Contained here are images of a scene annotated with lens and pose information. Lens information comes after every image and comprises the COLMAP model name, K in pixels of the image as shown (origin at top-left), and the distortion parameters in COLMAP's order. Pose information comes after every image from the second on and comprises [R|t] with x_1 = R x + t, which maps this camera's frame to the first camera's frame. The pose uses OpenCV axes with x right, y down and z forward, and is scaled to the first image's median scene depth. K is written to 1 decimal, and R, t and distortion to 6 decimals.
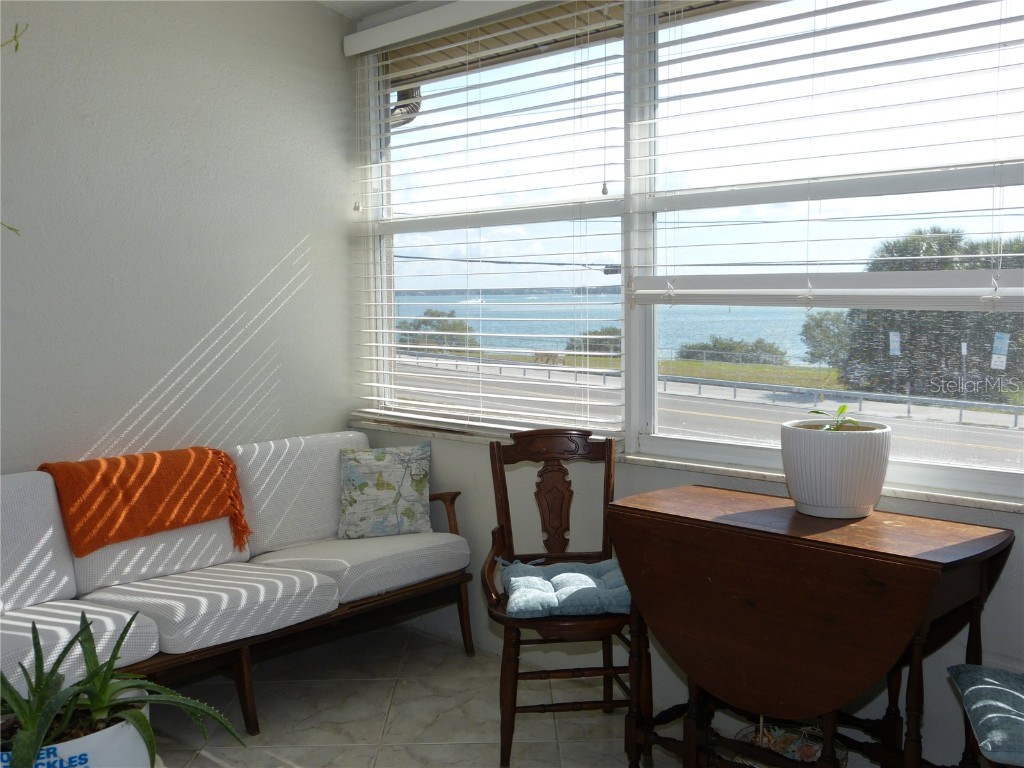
lens RADIAL K [[1019.4, 0, 531.8], [0, 1019.4, 393.7], [0, 0, 1]] dist [0.000345, 0.000000]
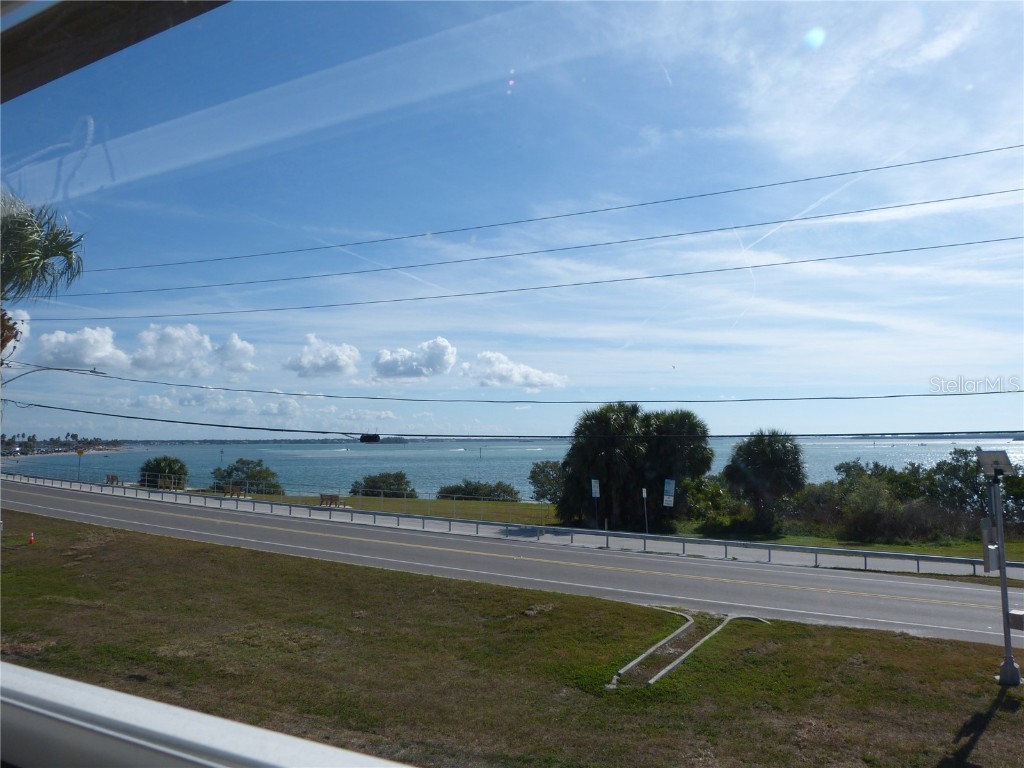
lens RADIAL K [[754.3, 0, 519.4], [0, 754.3, 383.8], [0, 0, 1]] dist [-0.047161, 0.022920]
pose [[0.971246, 0.024372, 0.236826, 0.378905], [0.018054, 0.984343, -0.175339, -0.201719], [-0.237391, 0.174573, 0.955599, 0.987059]]
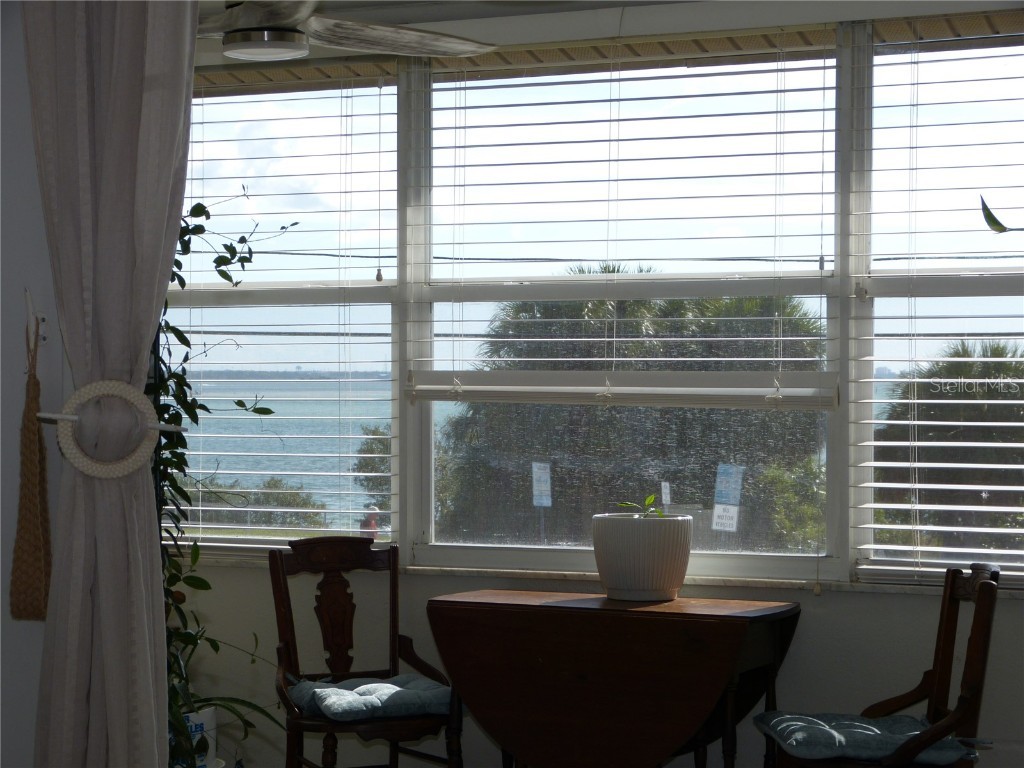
lens RADIAL K [[2185.9, 0, 506.7], [0, 2185.9, 387.3], [0, 0, 1]] dist [0.162654, 0.000000]
pose [[0.945102, 0.011494, 0.326572, -0.424586], [0.019948, 0.995488, -0.092766, 0.077754], [-0.326165, 0.094188, 0.940609, -0.809779]]
